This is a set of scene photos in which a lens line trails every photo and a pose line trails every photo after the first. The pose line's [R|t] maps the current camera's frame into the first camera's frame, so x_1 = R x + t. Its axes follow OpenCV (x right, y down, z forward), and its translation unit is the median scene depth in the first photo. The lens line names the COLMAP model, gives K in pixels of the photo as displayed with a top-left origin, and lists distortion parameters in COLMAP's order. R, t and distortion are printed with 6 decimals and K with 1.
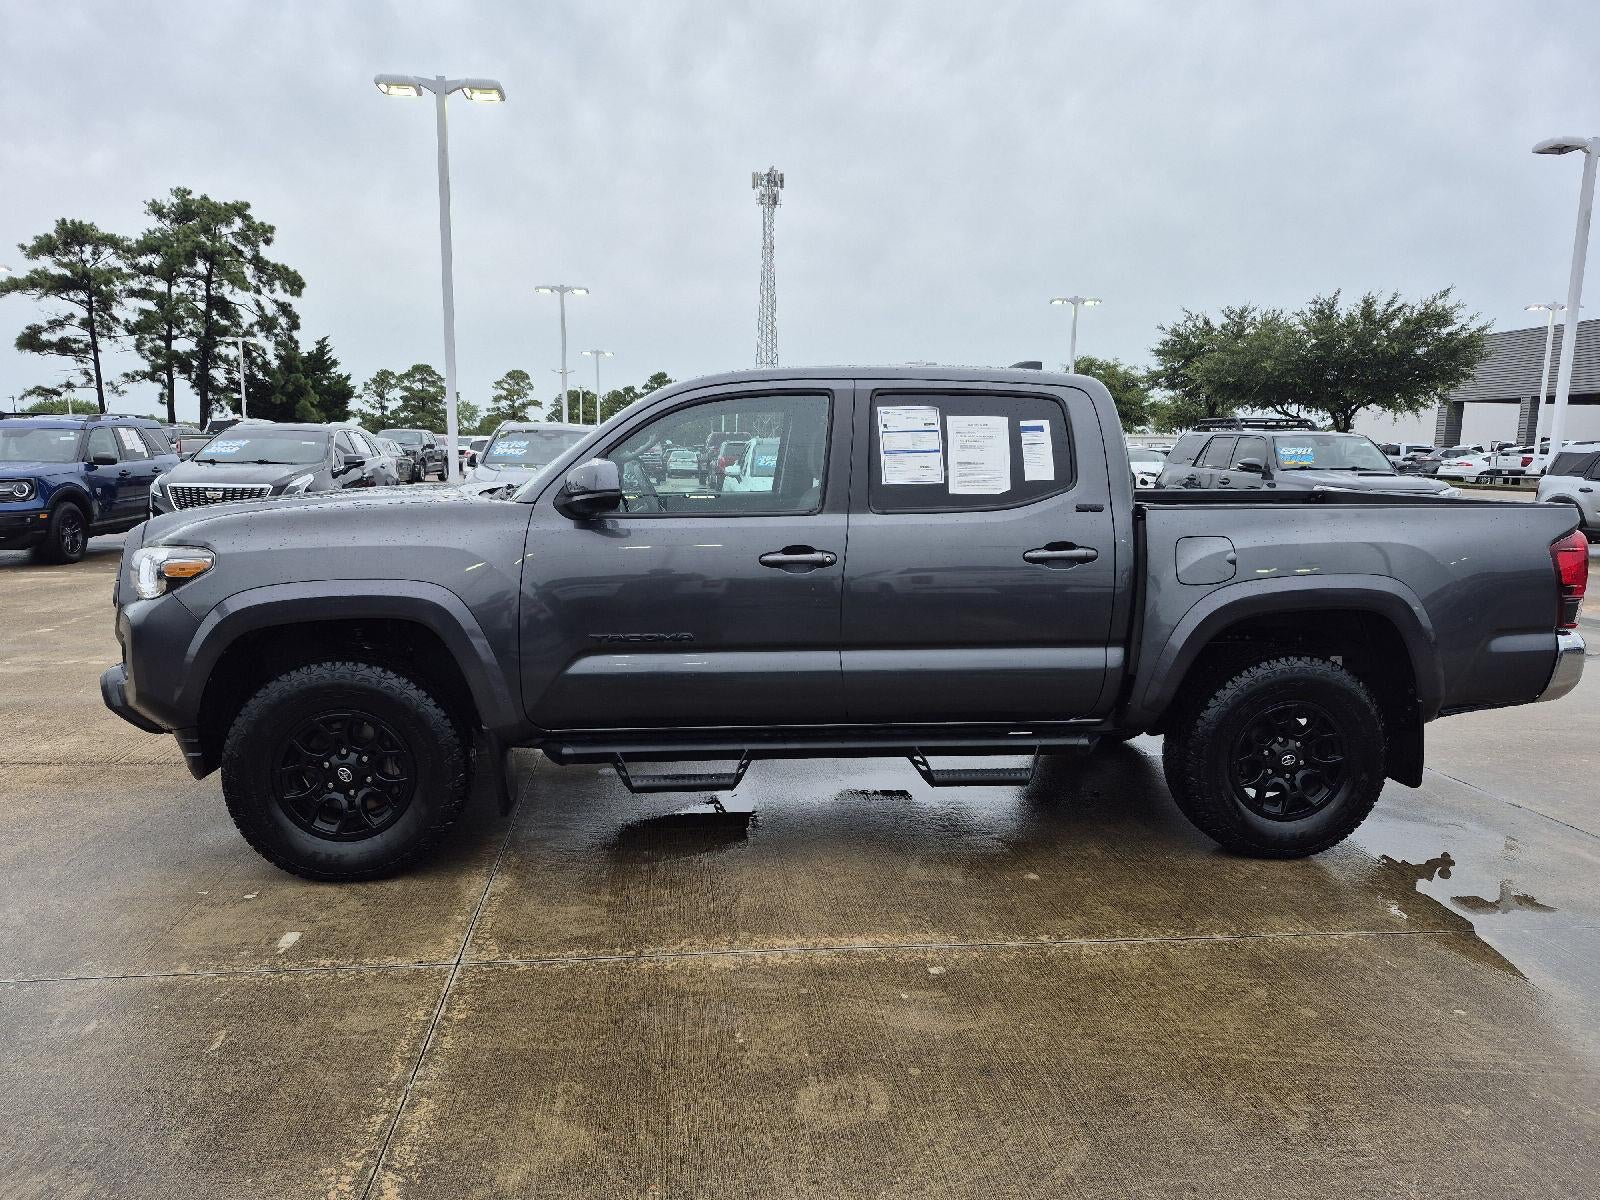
lens RADIAL K [[1129.4, 0, 792.9], [0, 1129.4, 597.6], [0, 0, 1]] dist [0.022541, -0.018091]
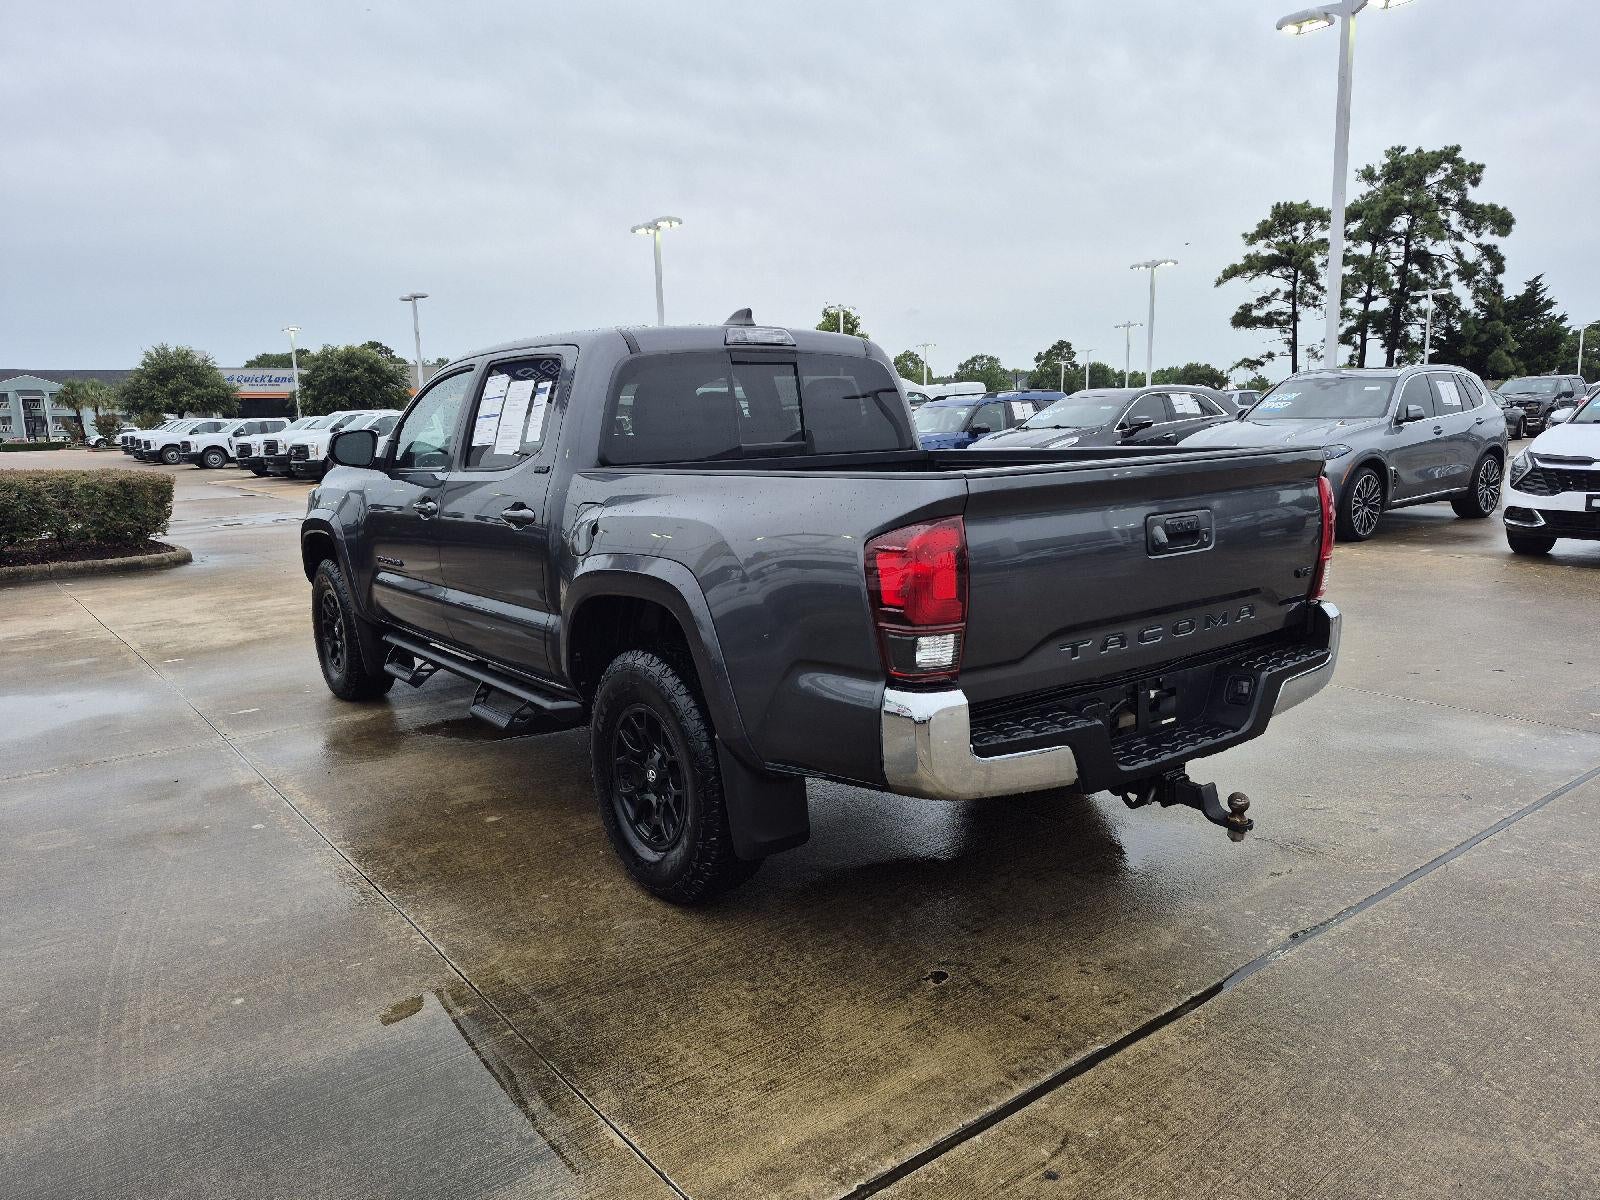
lens RADIAL K [[1129.4, 0, 809.6], [0, 1129.4, 587.9], [0, 0, 1]] dist [0.022541, -0.018091]
pose [[0.513480, 0.093496, -0.852993, 0.089258], [-0.069571, 0.995310, 0.067215, -0.004416], [0.855277, 0.024830, 0.517576, 0.049843]]
